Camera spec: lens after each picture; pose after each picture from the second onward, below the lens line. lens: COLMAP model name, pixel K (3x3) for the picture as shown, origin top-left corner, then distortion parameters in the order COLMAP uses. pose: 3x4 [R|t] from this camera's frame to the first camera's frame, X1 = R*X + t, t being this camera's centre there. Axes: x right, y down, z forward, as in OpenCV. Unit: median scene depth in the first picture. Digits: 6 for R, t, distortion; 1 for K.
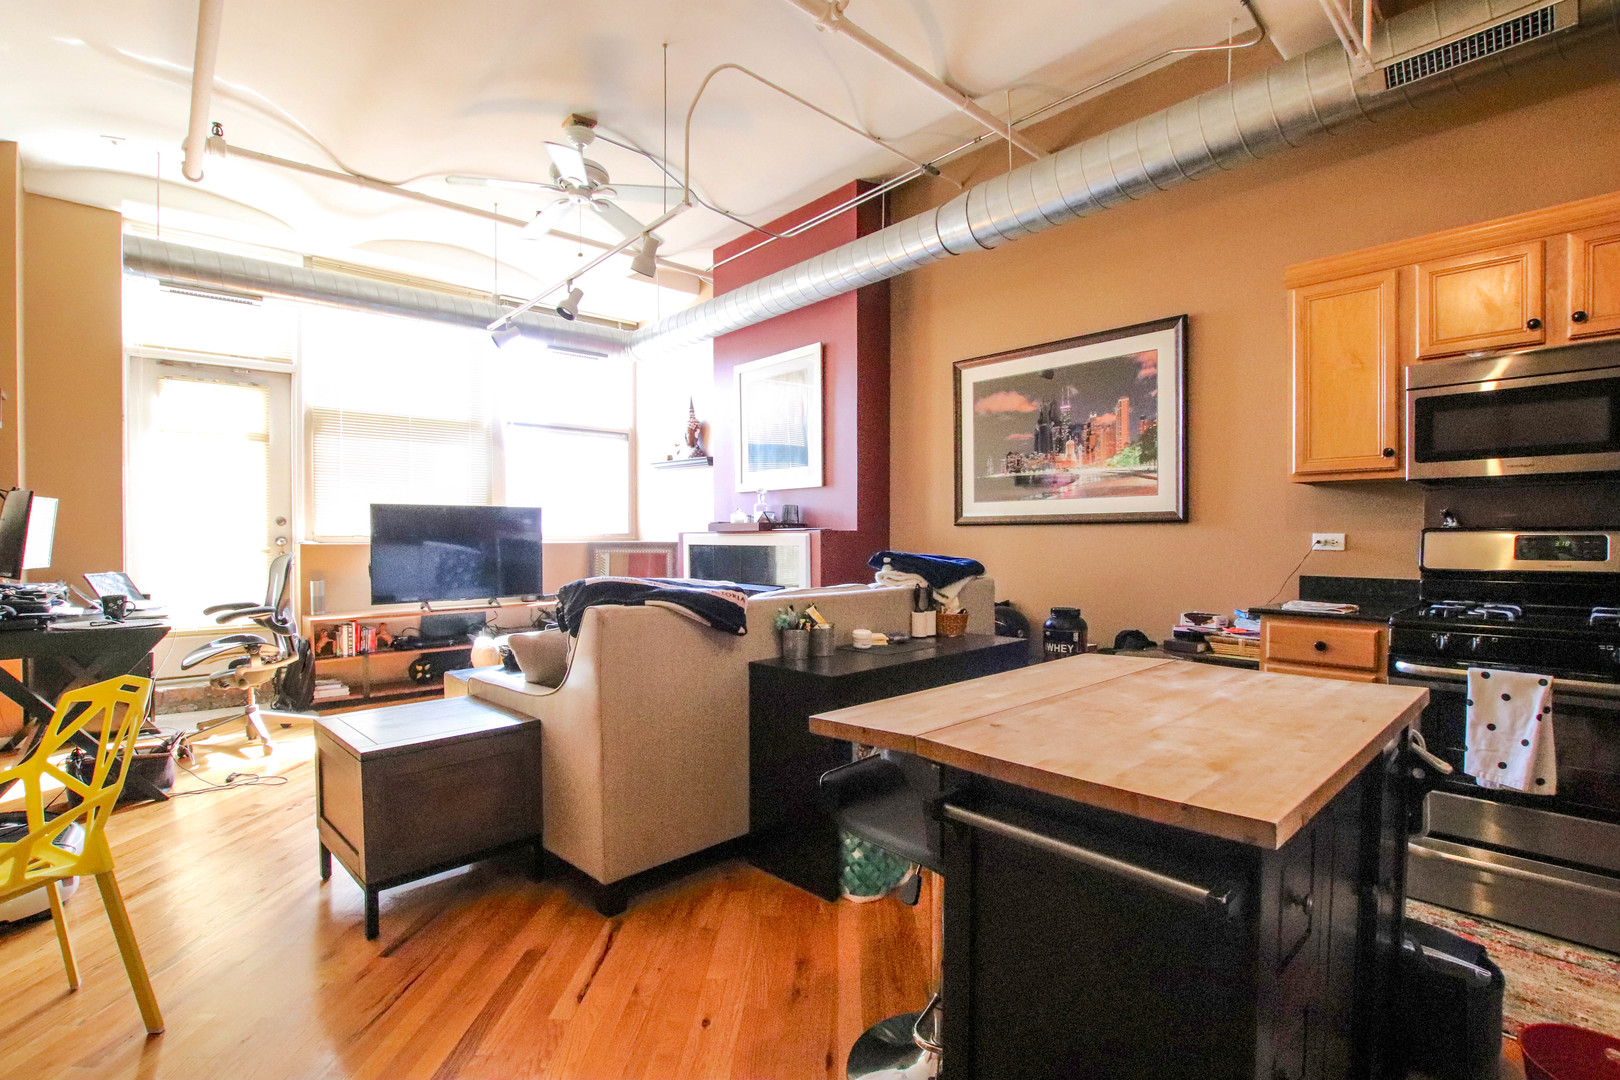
lens RADIAL K [[773.7, 0, 797.2], [0, 773.7, 542.0], [0, 0, 1]] dist [-0.003564, 0.001559]
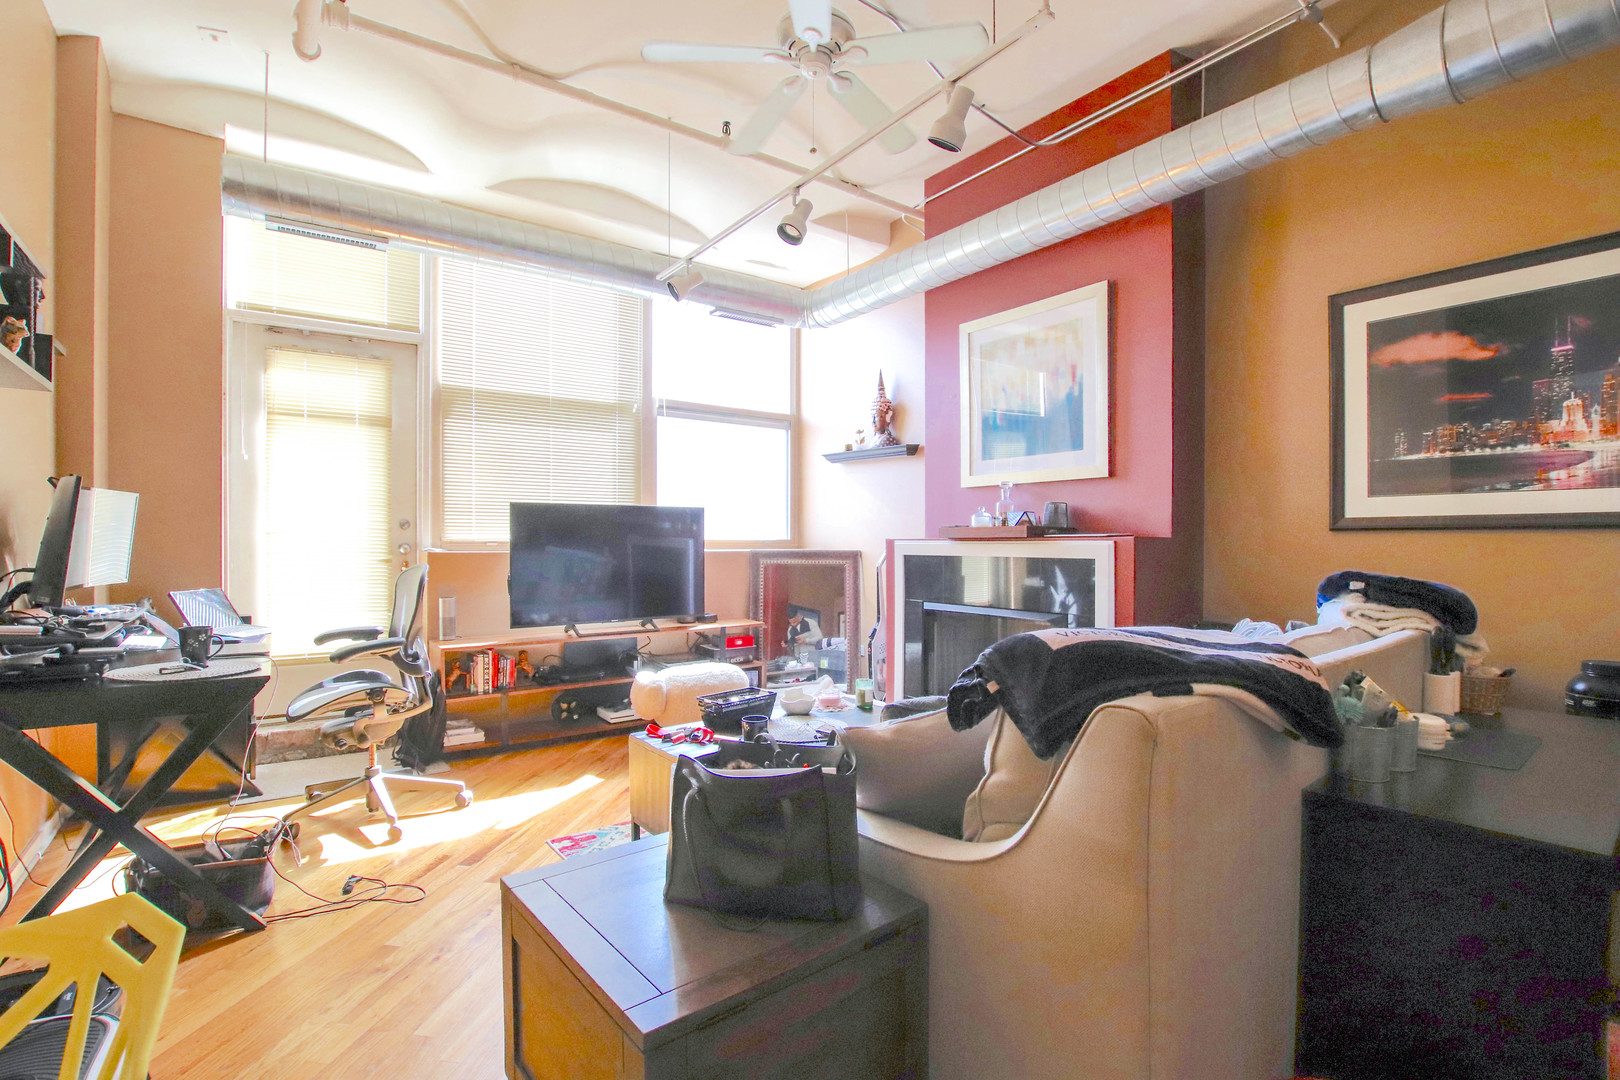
lens RADIAL K [[773.7, 0, 797.2], [0, 773.7, 542.0], [0, 0, 1]] dist [-0.003564, 0.001559]
pose [[0.995281, 0.003421, -0.096969, -0.203795], [-0.004251, 0.999956, -0.008353, -0.003254], [0.096937, 0.008726, 0.995252, 0.264000]]
